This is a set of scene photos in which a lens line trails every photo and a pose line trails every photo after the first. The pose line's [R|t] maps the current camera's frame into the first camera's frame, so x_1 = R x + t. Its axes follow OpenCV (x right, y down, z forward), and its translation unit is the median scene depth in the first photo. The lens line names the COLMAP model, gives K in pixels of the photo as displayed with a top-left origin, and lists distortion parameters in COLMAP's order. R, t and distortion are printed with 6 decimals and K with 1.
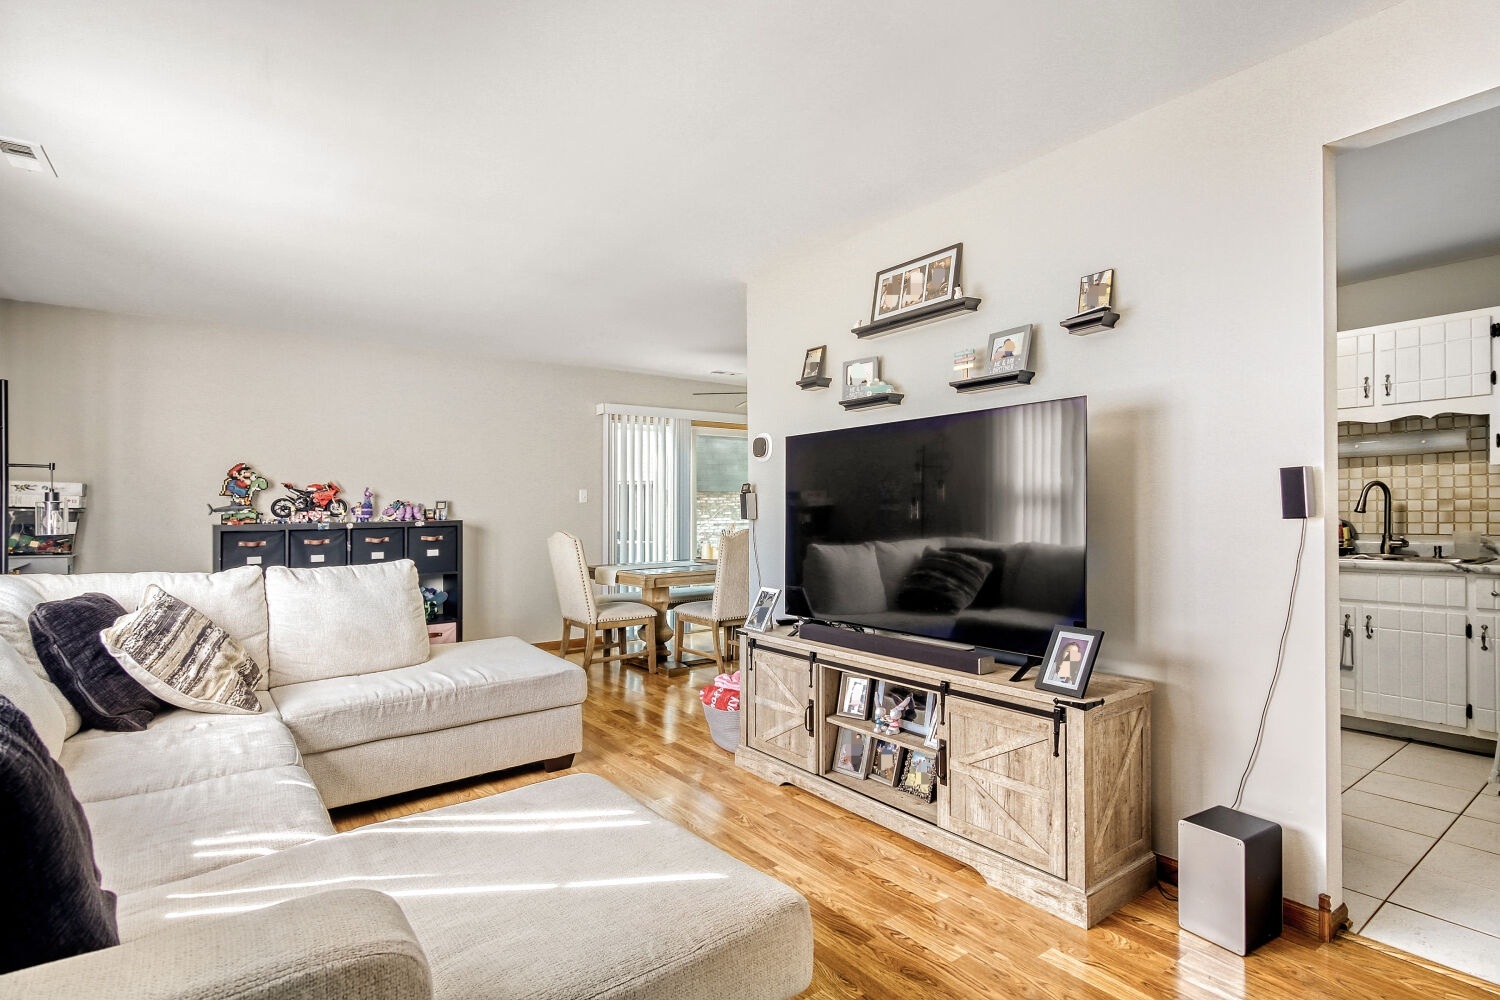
lens RADIAL K [[732.0, 0, 750.0], [0, 732.0, 500.0], [0, 0, 1]] dist [0.000290, 0.000209]
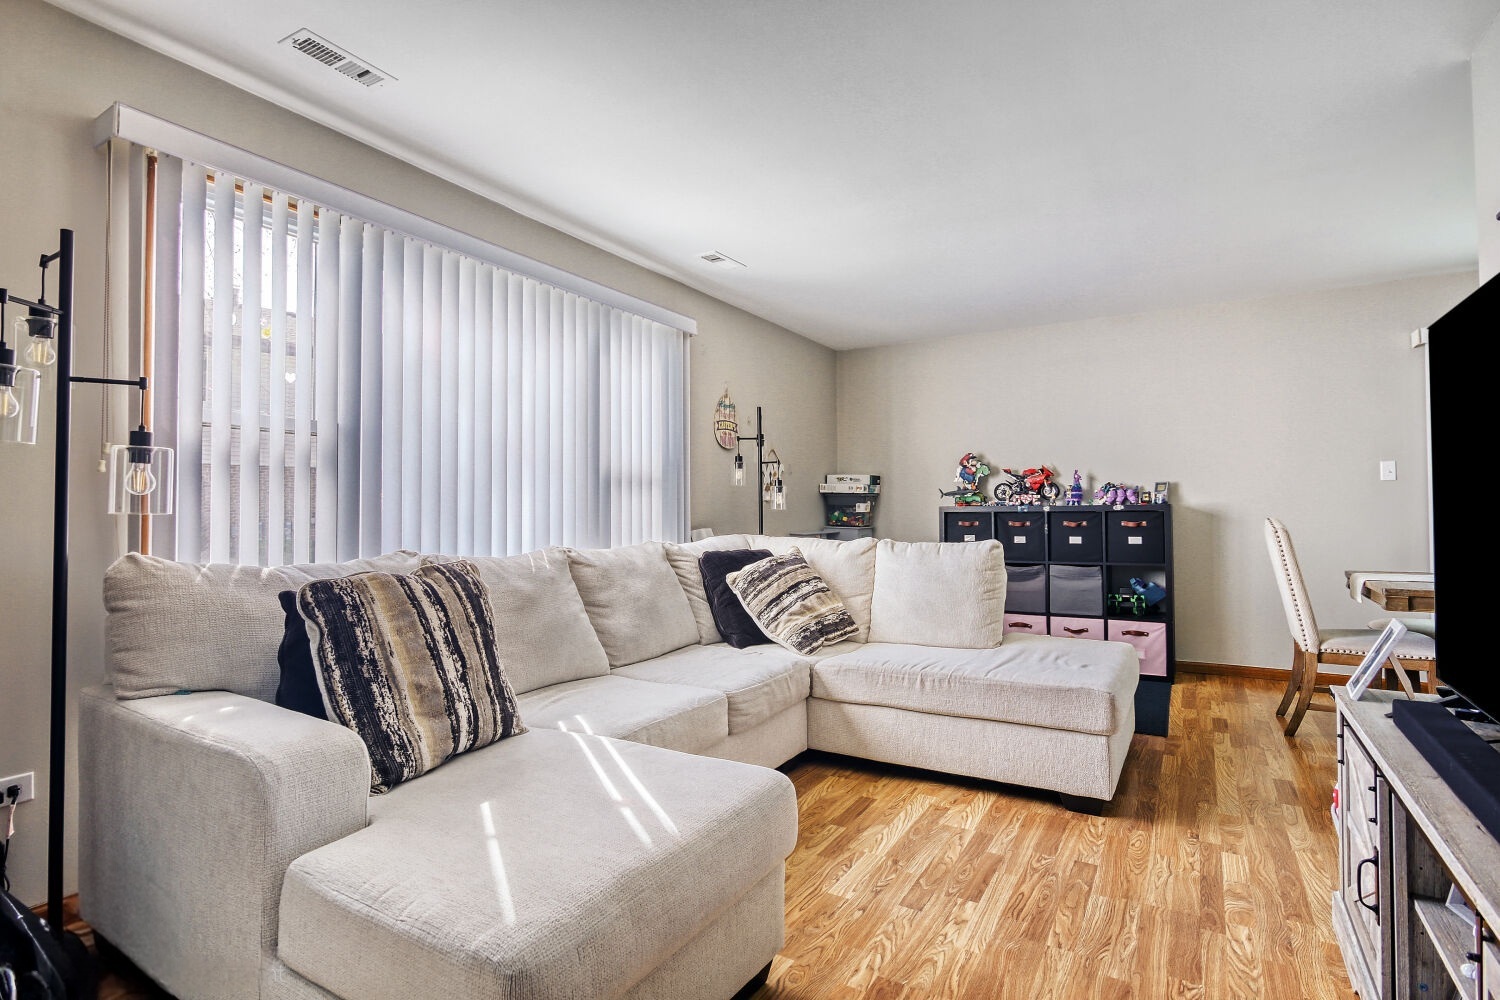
lens RADIAL K [[732.0, 0, 750.0], [0, 732.0, 500.0], [0, 0, 1]] dist [0.000290, 0.000209]
pose [[0.373078, -0.004758, -0.927788, 0.322147], [0.013803, 0.999905, 0.000423, 0.024379], [0.927697, -0.012964, 0.373109, 0.355392]]
